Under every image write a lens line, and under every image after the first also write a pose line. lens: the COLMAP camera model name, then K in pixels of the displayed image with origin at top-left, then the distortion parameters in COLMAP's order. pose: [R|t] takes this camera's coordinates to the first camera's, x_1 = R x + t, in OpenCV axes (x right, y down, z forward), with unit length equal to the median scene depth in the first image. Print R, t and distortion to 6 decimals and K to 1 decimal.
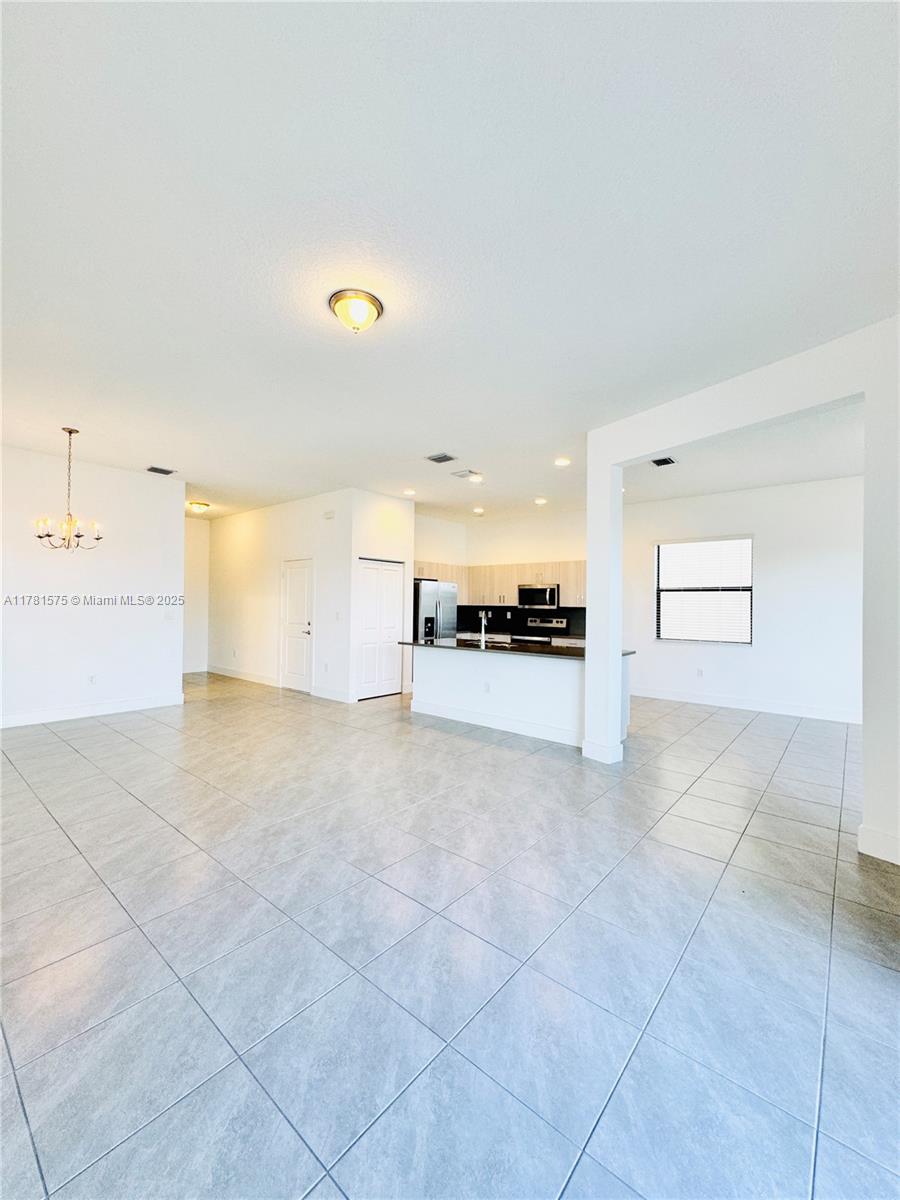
lens RADIAL K [[482.4, 0, 452.7], [0, 482.4, 591.8], [0, 0, 1]] dist [-0.012669, 0.000680]
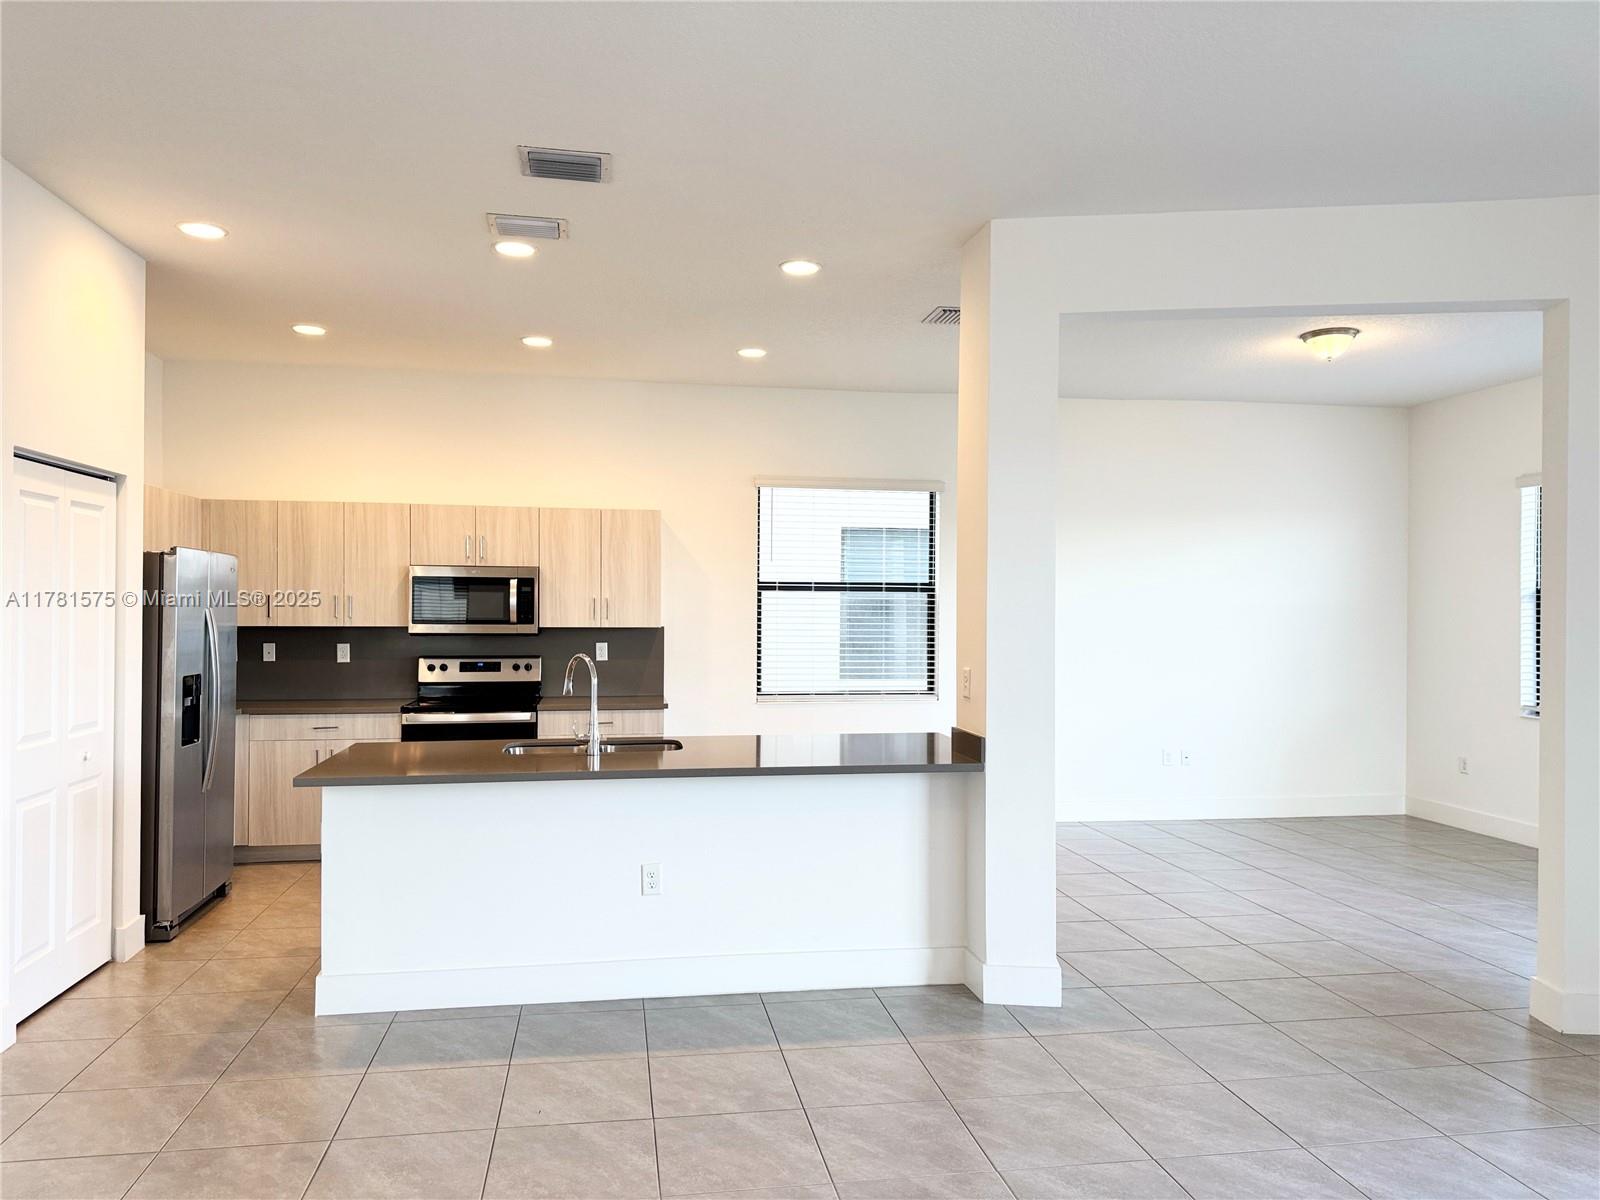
lens RADIAL K [[1119.0, 0, 805.1], [0, 1119.0, 592.3], [0, 0, 1]] dist [0.047016, -0.060004]
pose [[0.641675, 0.001942, 0.766975, -0.389480], [-0.019833, 0.999704, 0.014061, -0.015754], [-0.766721, -0.024234, 0.641523, 0.343057]]
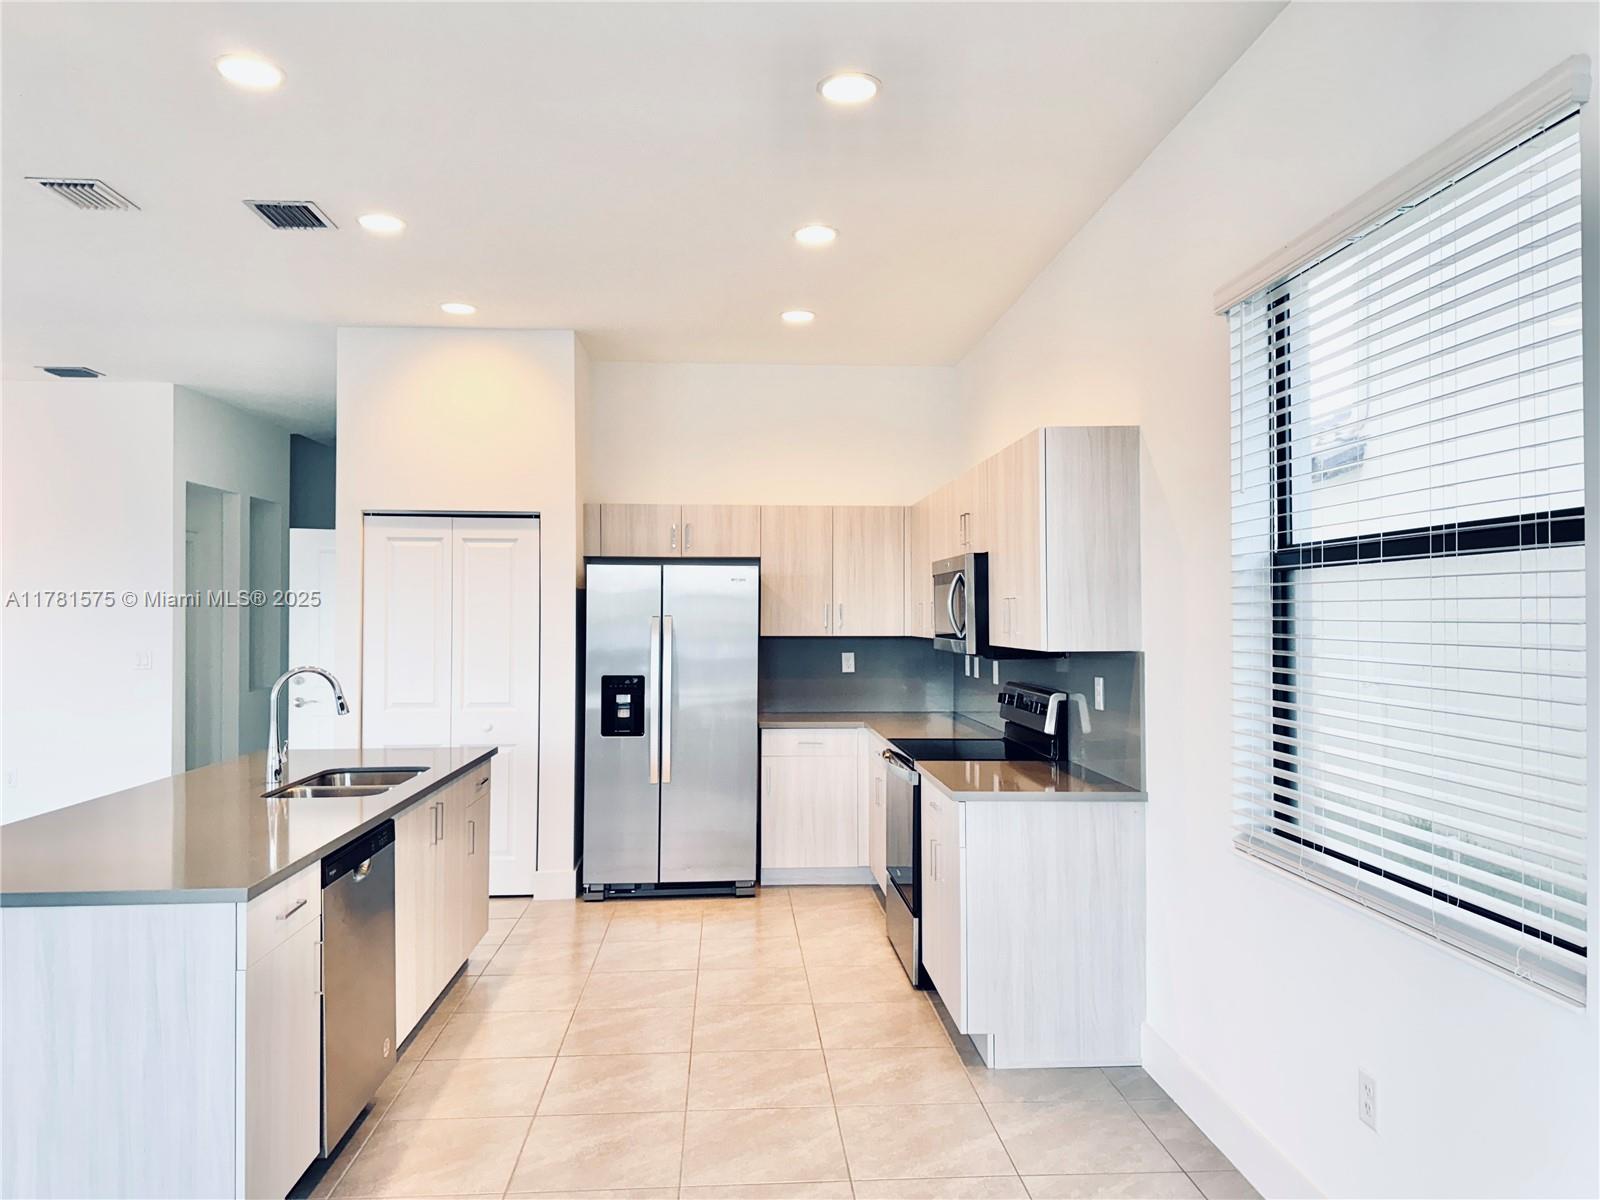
lens RADIAL K [[1119.0, 0, 797.6], [0, 1119.0, 600.1], [0, 0, 1]] dist [0.047016, -0.060004]
pose [[0.687937, -0.024307, -0.725363, 0.690055], [0.028431, 0.999574, -0.006532, 0.011589], [0.725213, -0.016129, 0.688336, 0.669310]]
